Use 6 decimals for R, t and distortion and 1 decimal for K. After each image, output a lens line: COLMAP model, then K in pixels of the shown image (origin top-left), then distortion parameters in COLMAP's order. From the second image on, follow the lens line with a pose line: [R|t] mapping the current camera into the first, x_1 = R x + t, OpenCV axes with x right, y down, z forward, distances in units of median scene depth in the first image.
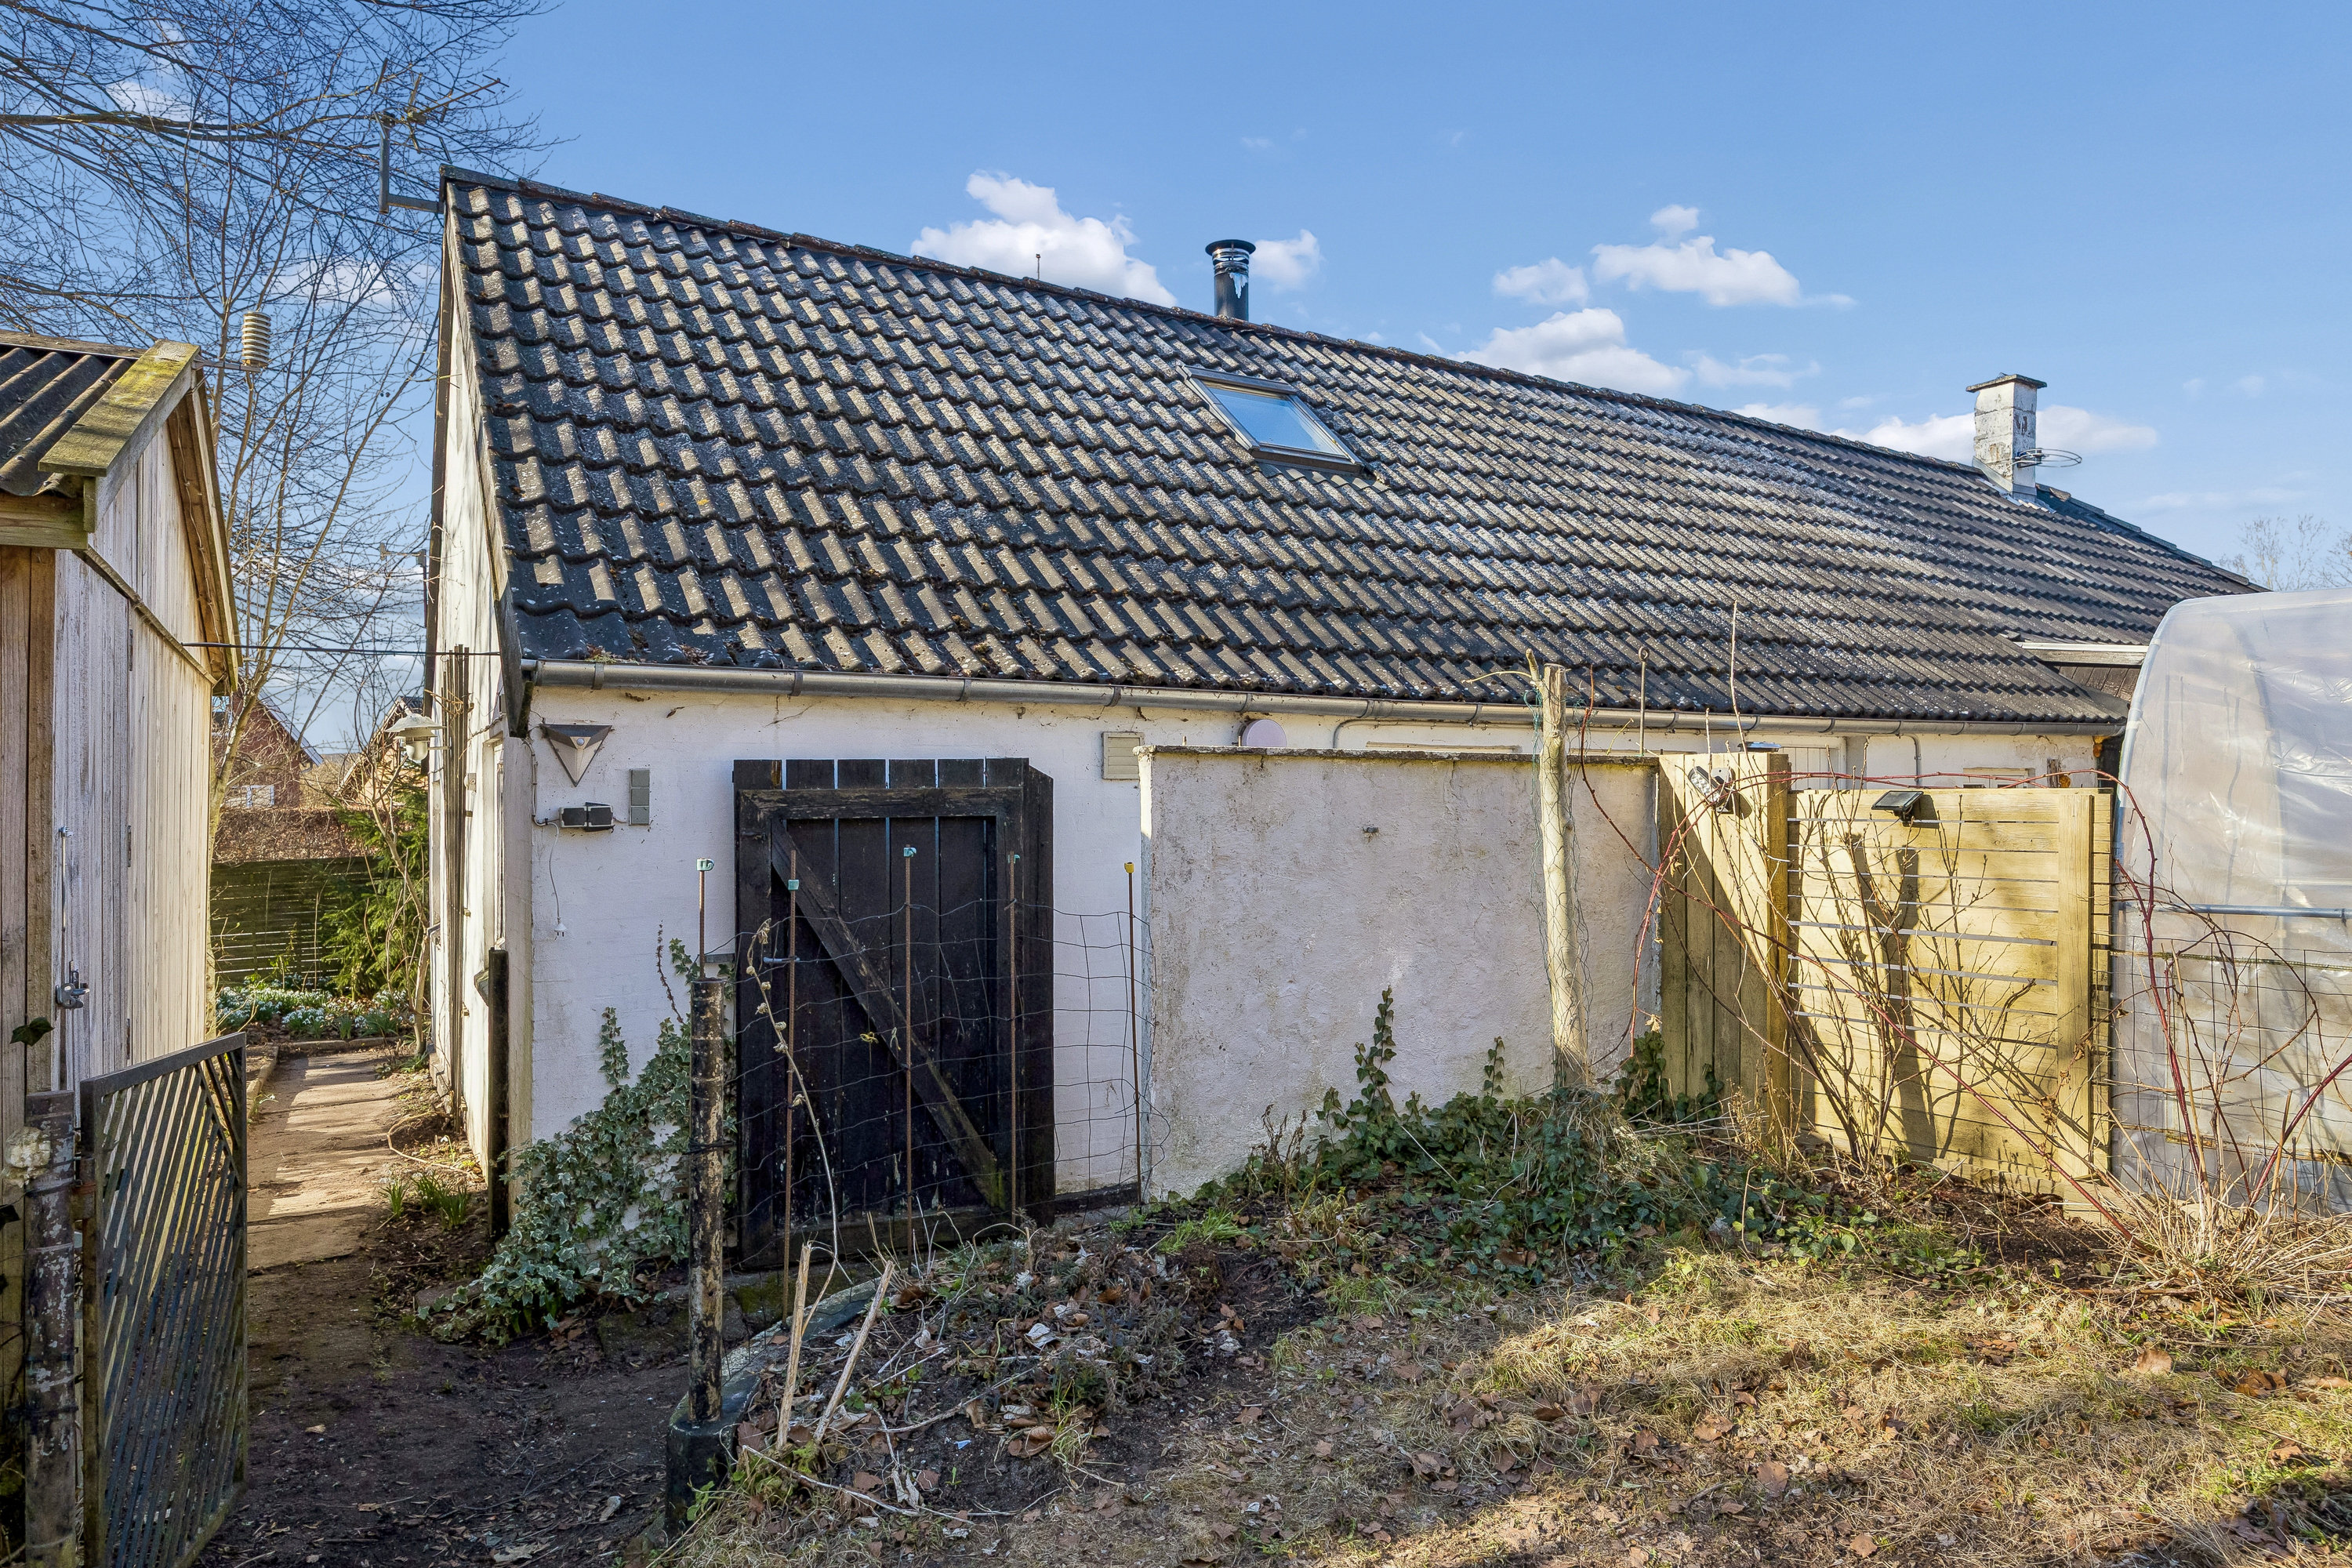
lens RADIAL K [[1510.7, 0, 1162.8], [0, 1510.7, 799.1], [0, 0, 1]] dist [-0.004978, 0.003524]
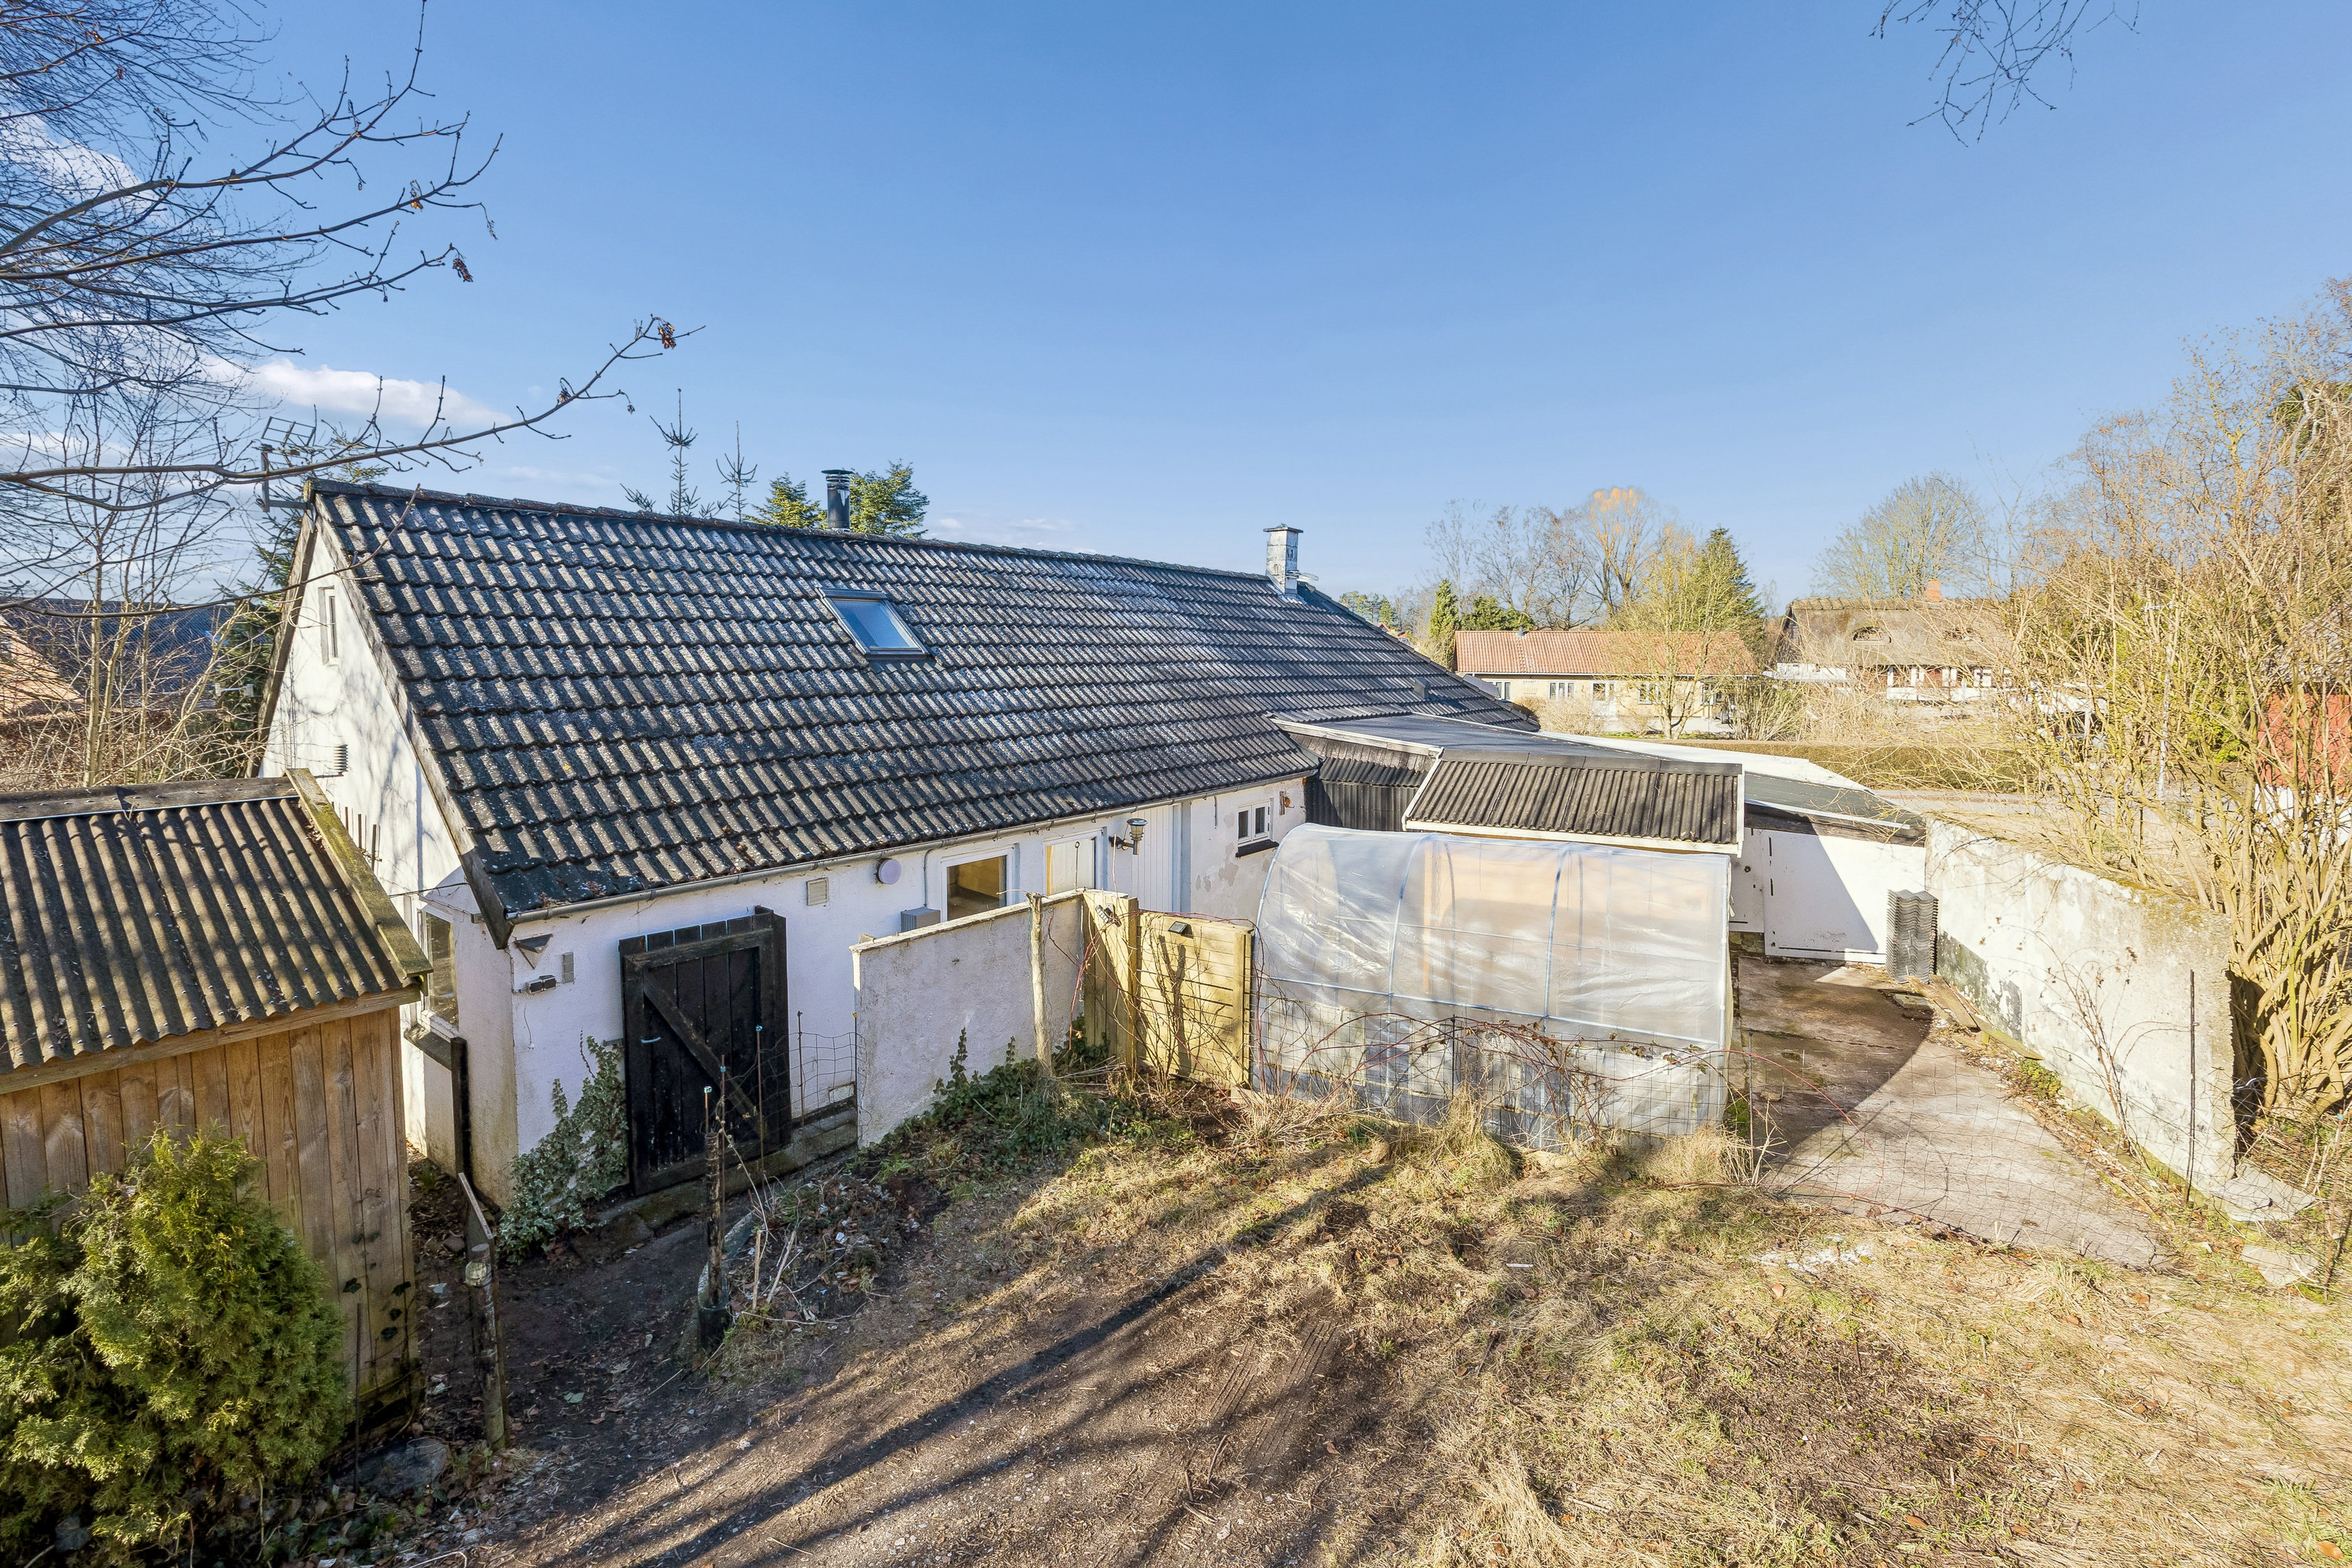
lens RADIAL K [[1063.2, 0, 1175.7], [0, 1063.2, 764.4], [0, 0, 1]] dist [-0.006666, -0.001202]
pose [[0.926059, -0.020068, 0.376844, -0.134180], [-0.008199, 0.997279, 0.073256, -0.355314], [-0.377289, -0.070930, 0.923375, -0.496698]]
